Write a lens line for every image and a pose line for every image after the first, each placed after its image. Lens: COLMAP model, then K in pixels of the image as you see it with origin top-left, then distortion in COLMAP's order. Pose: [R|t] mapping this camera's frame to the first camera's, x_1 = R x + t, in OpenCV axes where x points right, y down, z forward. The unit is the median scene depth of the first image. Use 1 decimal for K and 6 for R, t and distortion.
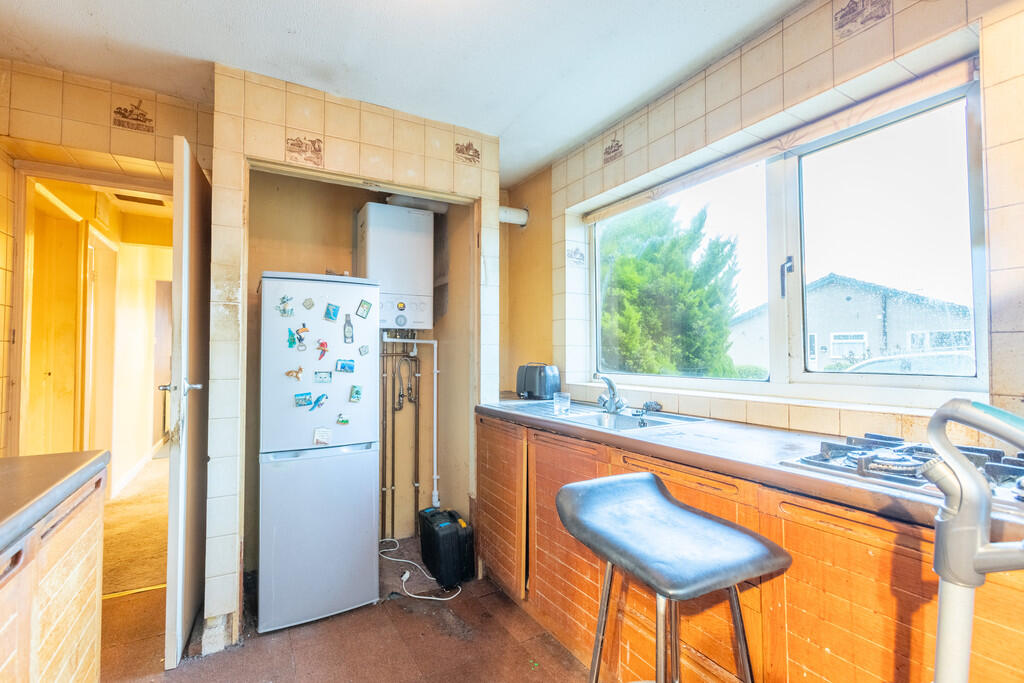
lens RADIAL K [[470.5, 0, 512.0], [0, 470.5, 341.5], [0, 0, 1]] dist [-0.020126, 0.012816]
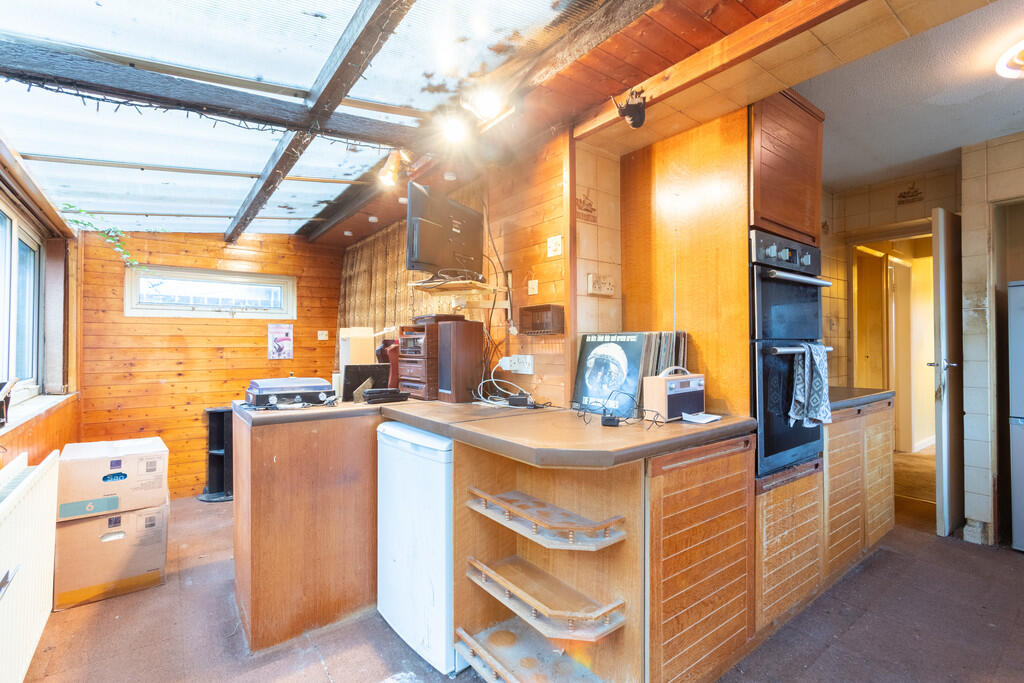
lens RADIAL K [[470.5, 0, 512.0], [0, 470.5, 341.5], [0, 0, 1]] dist [-0.020126, 0.012816]
pose [[0.139631, -0.007814, -0.990173, 0.408750], [0.029962, 0.999544, -0.003663, -0.011652], [0.989750, -0.029157, 0.139802, -0.414393]]
